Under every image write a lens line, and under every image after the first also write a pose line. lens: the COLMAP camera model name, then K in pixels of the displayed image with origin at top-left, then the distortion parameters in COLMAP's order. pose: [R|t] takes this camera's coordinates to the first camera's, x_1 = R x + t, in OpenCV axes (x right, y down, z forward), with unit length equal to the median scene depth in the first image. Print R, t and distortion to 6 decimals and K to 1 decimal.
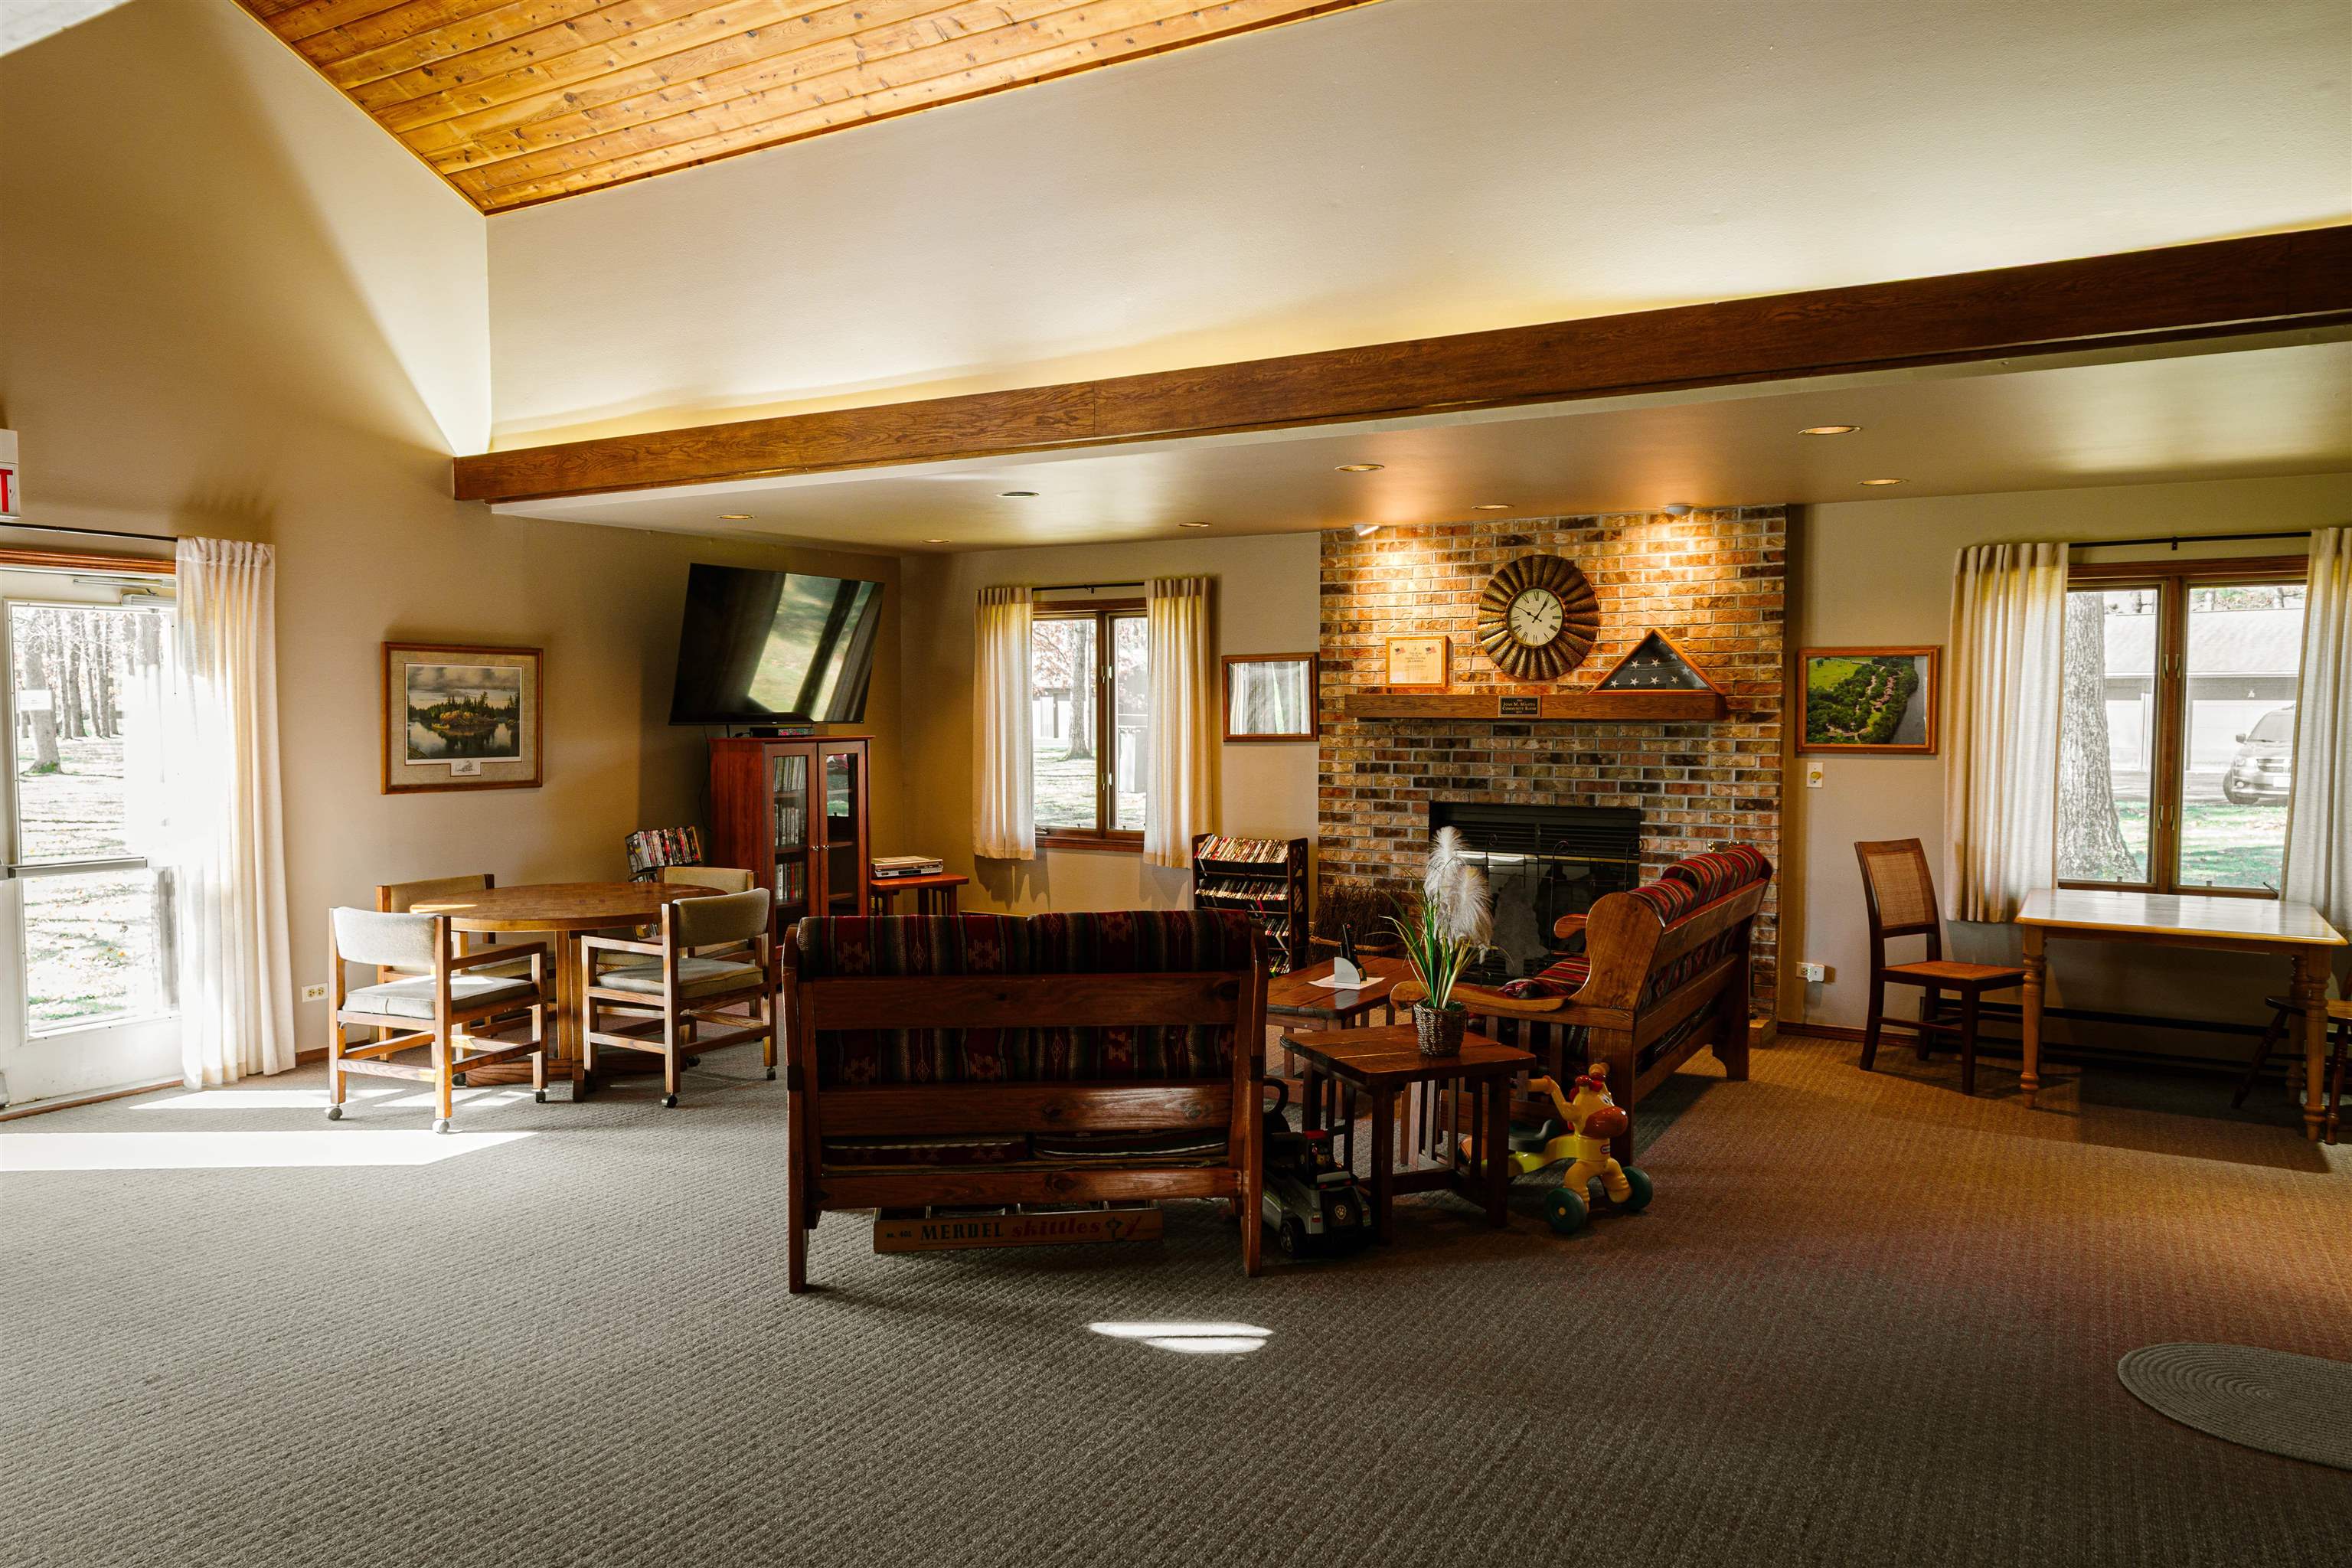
lens RADIAL K [[1578.4, 0, 1172.1], [0, 1578.4, 788.9], [0, 0, 1]] dist [0.005517, 0.000979]
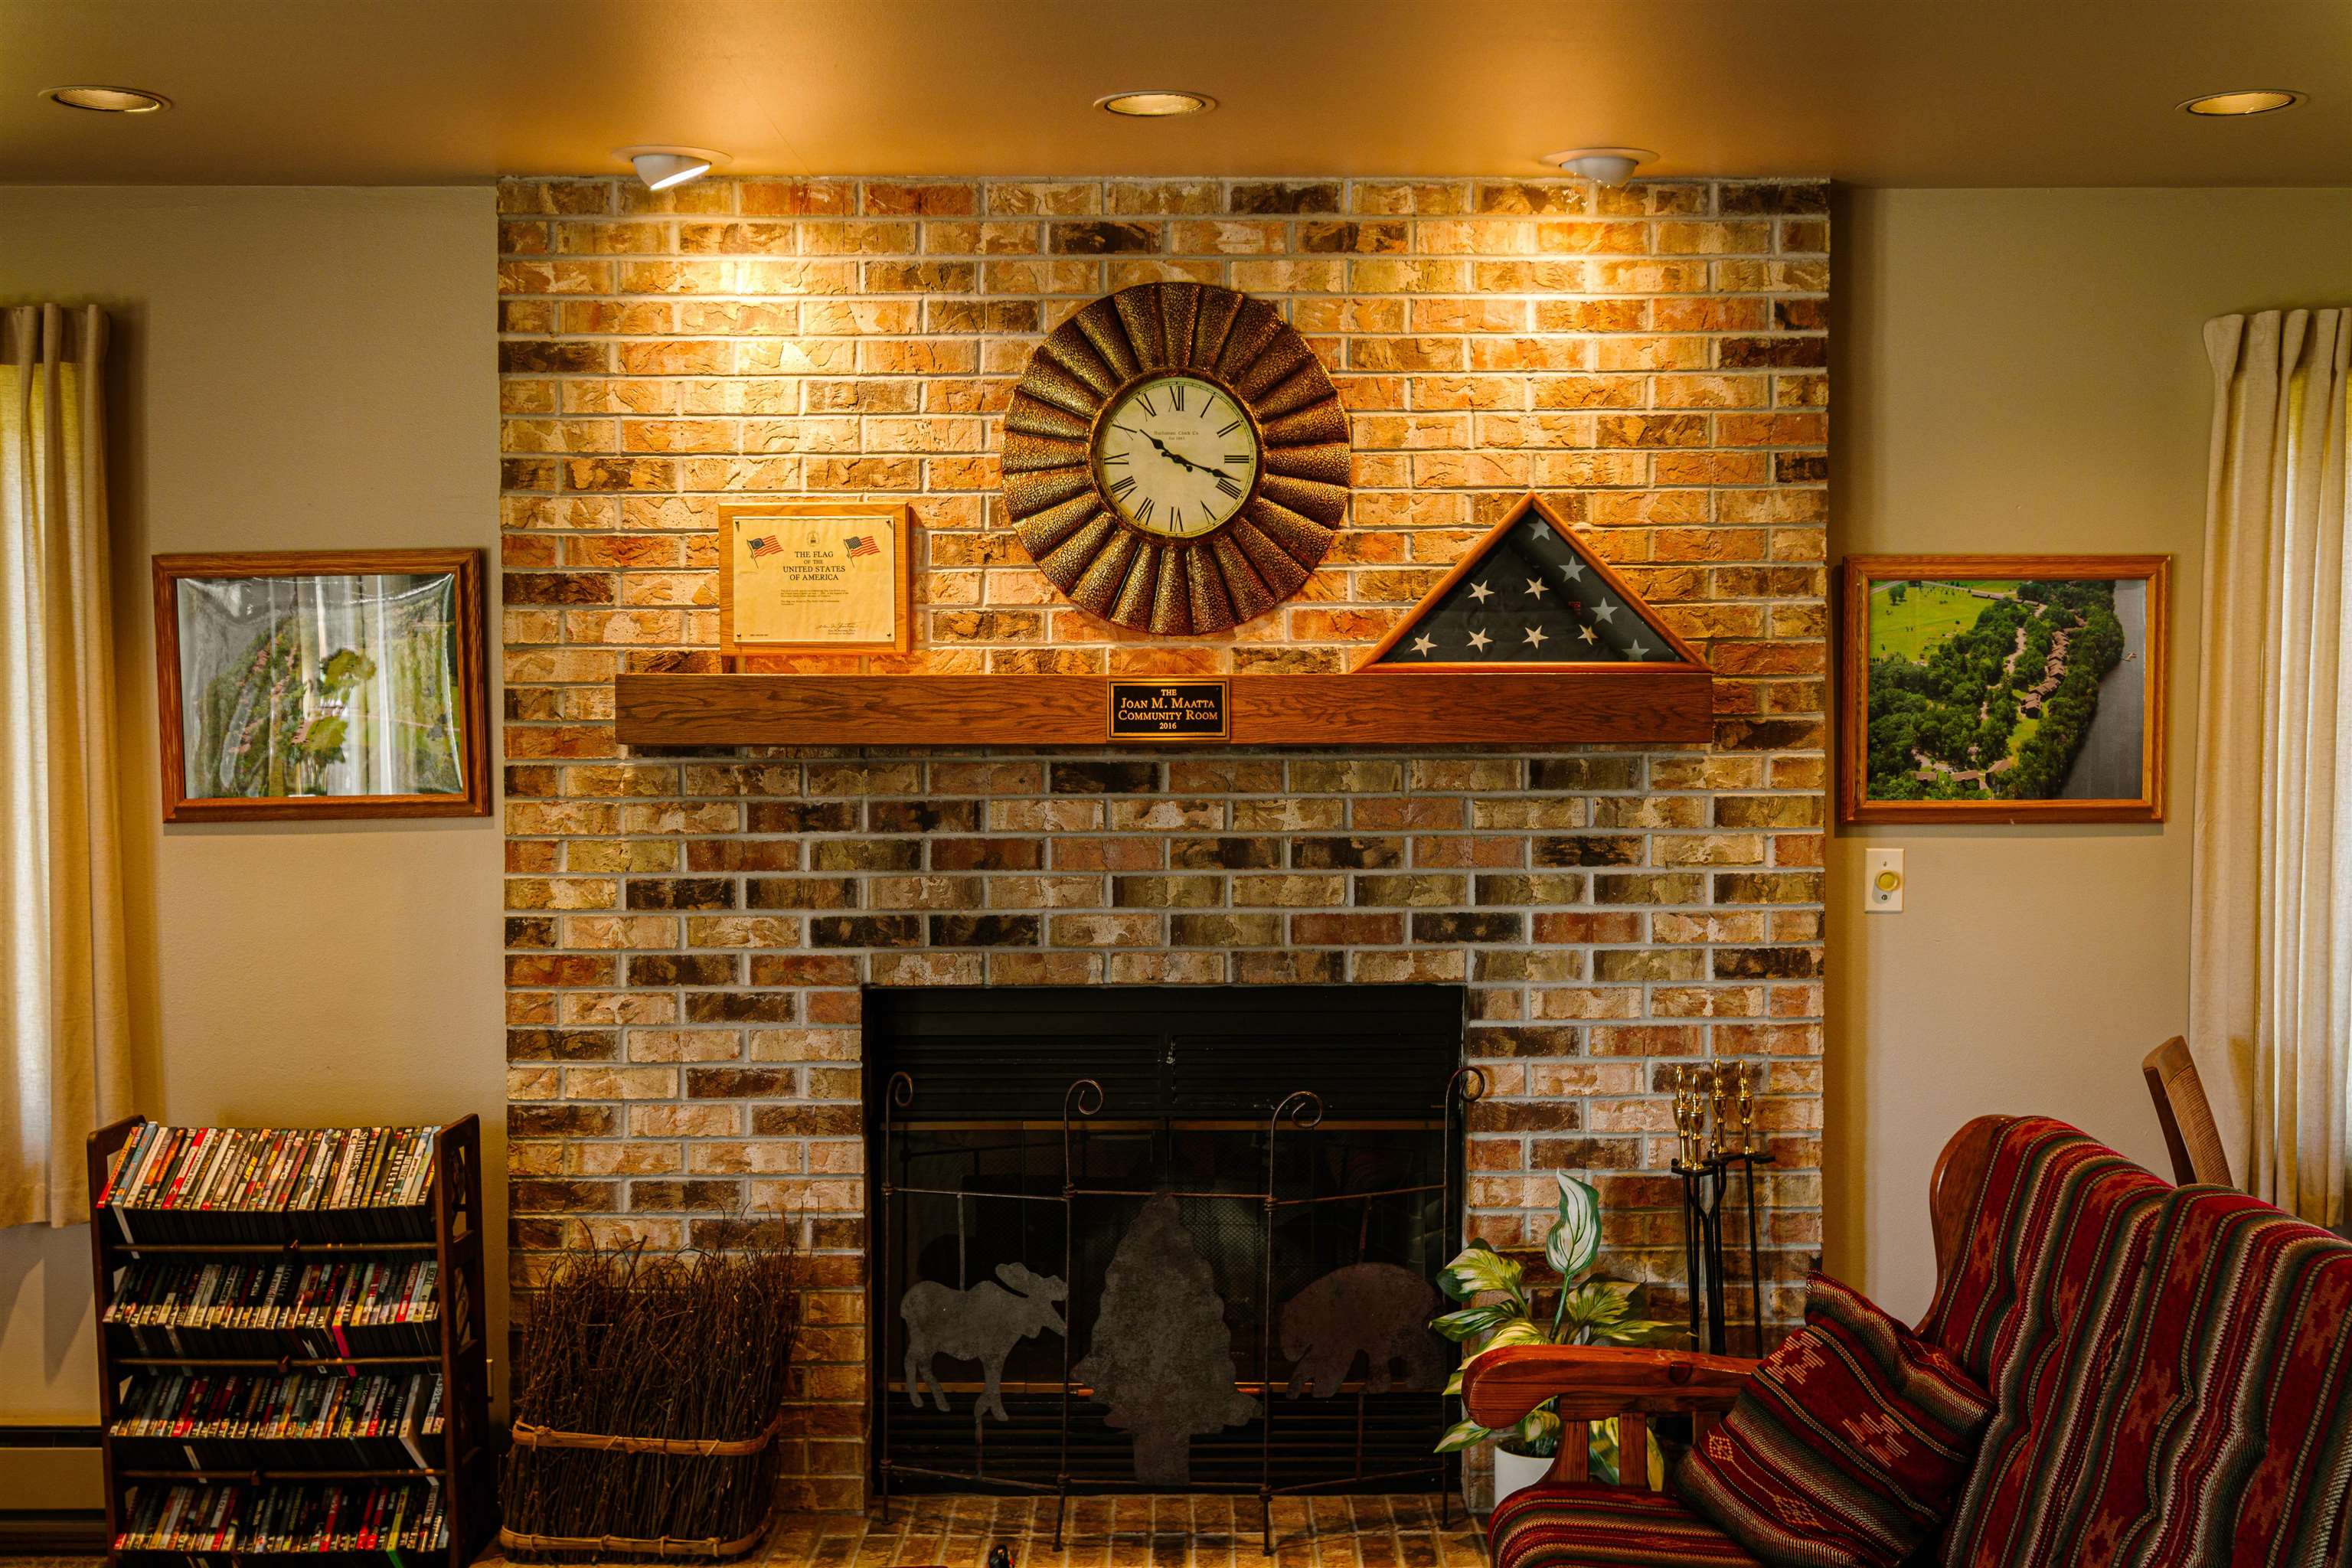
lens RADIAL K [[2594.7, 0, 1170.2], [0, 2594.7, 785.2], [0, 0, 1]] dist [0.001793, 0.000000]
pose [[0.859713, -0.023556, 0.510234, -0.072306], [0.030758, 0.999511, -0.005682, -0.033450], [-0.509851, 0.020578, 0.860017, 0.525784]]
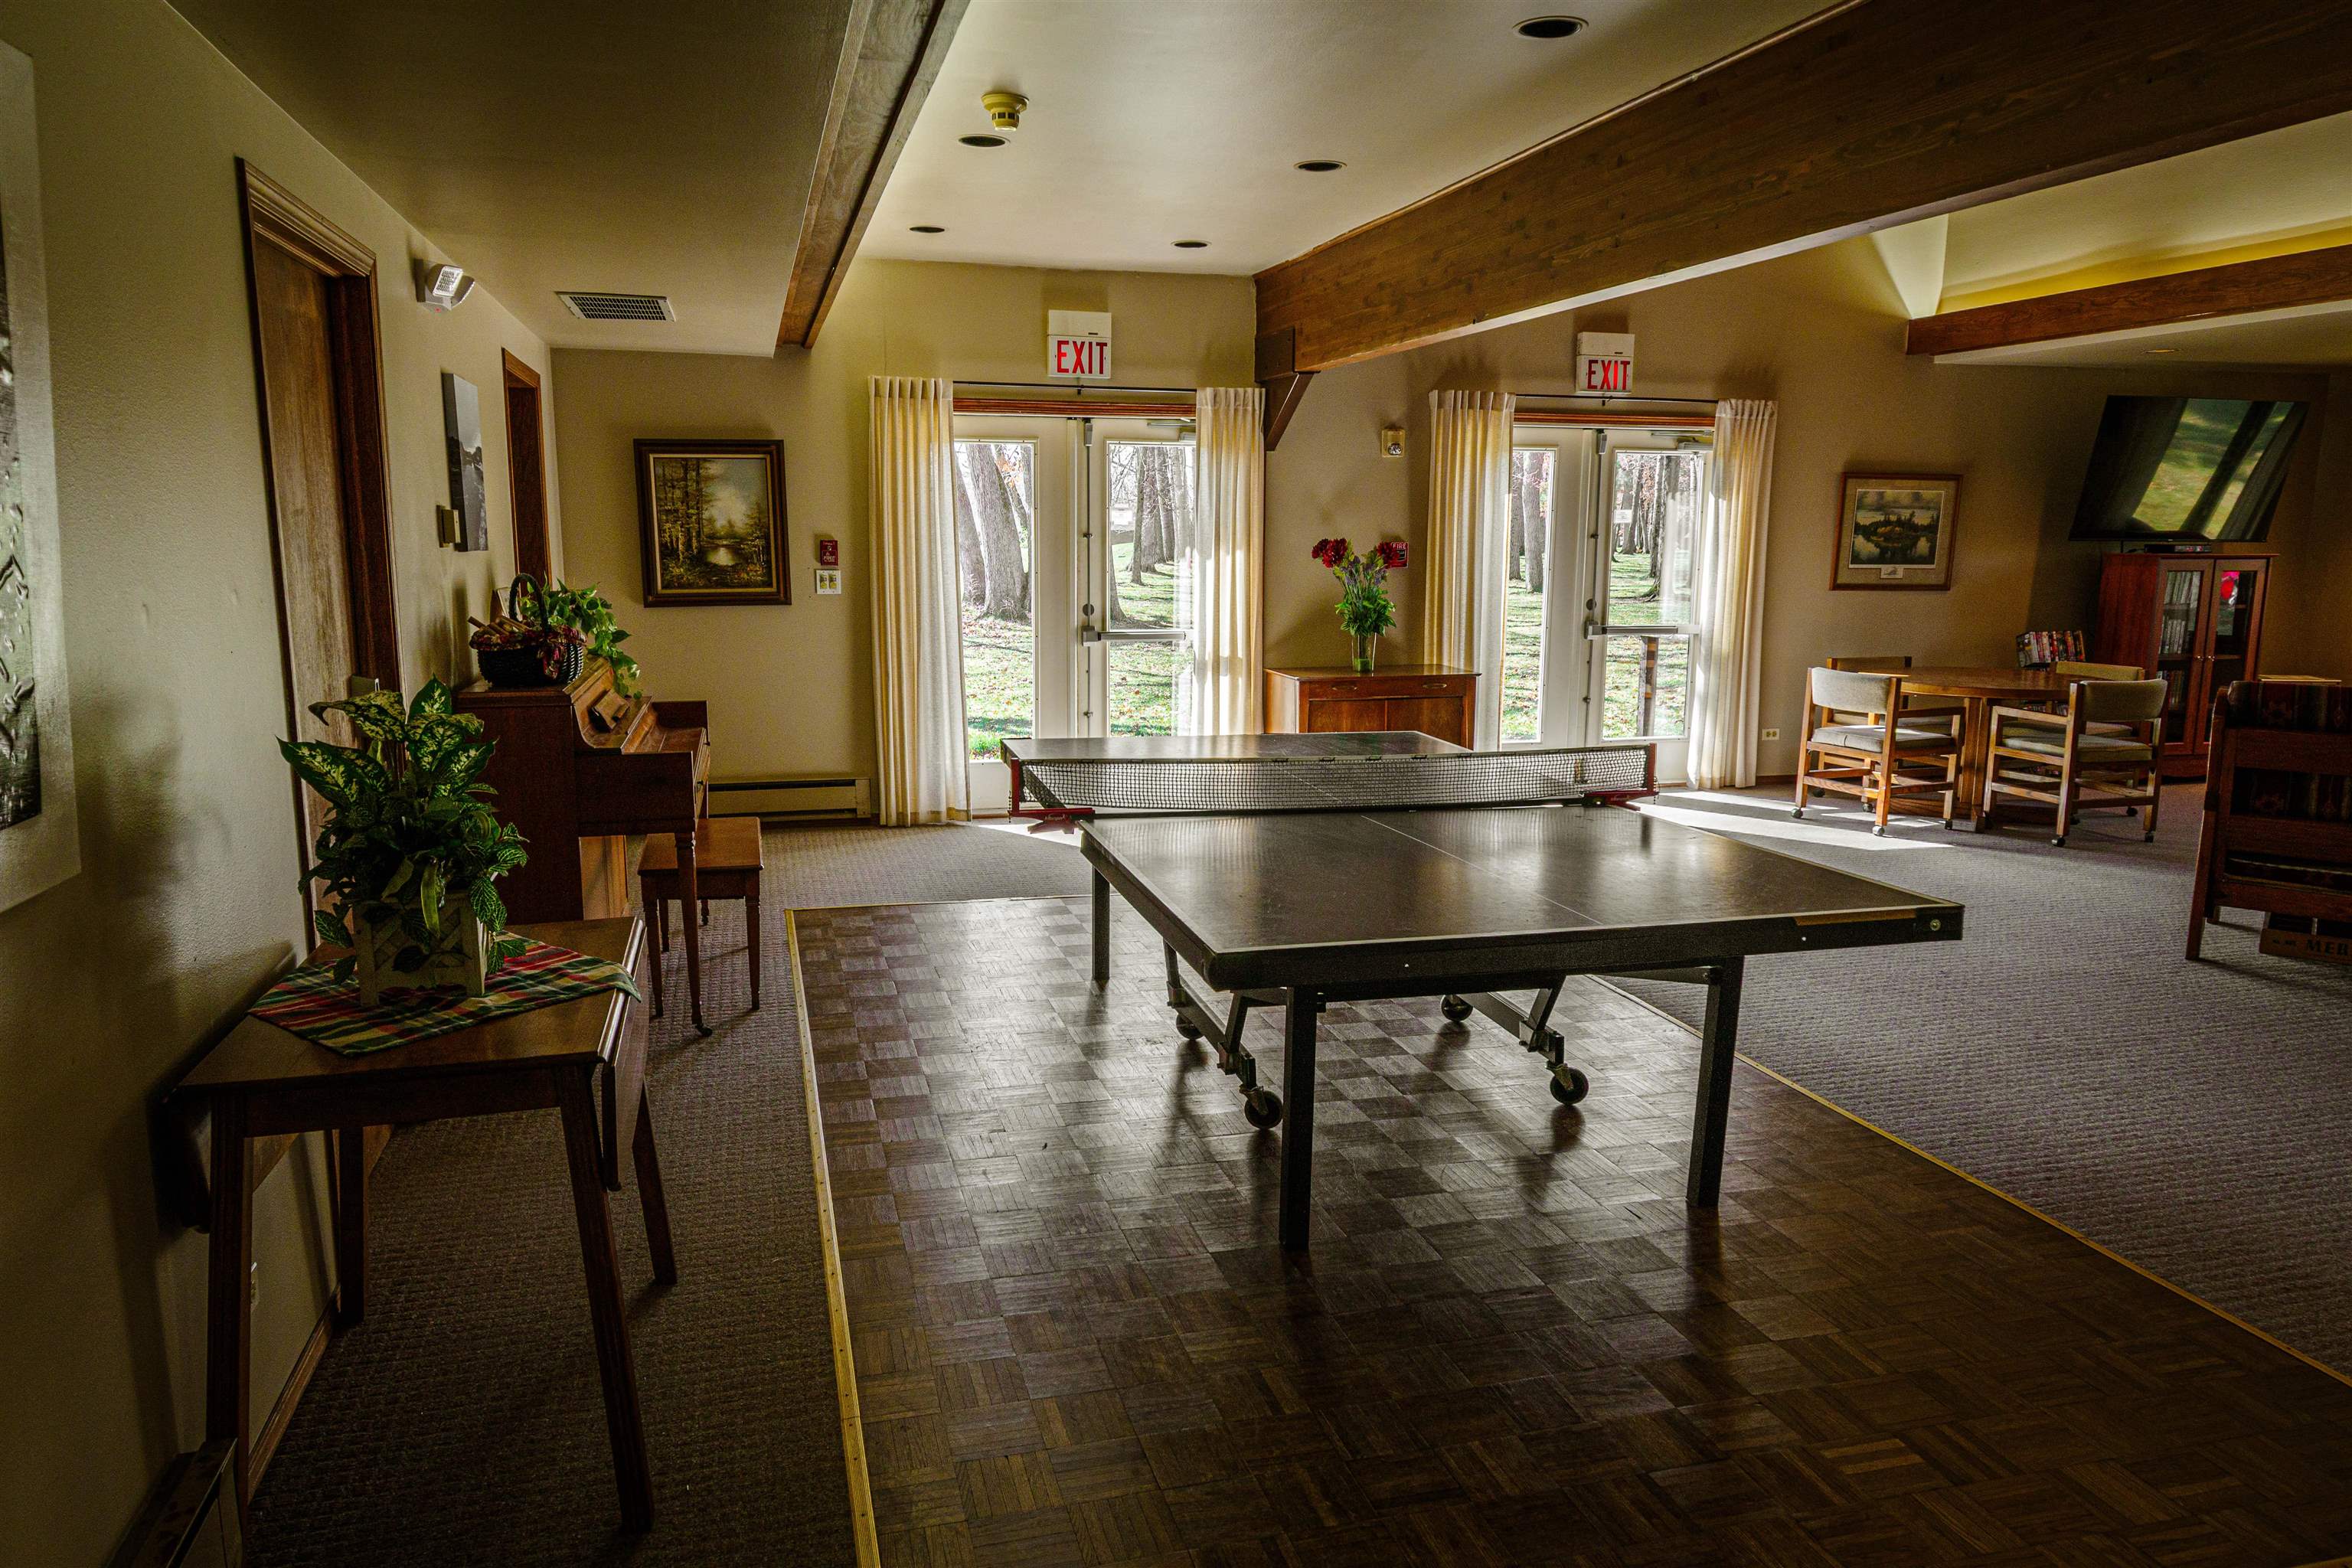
lens RADIAL K [[1578.4, 0, 1169.4], [0, 1578.4, 786.5], [0, 0, 1]] dist [0.005517, 0.000979]
pose [[0.716747, 0.119259, -0.687059, 0.025791], [-0.044140, 0.991051, 0.125978, 0.022539], [0.695935, -0.059967, 0.715597, -0.309916]]
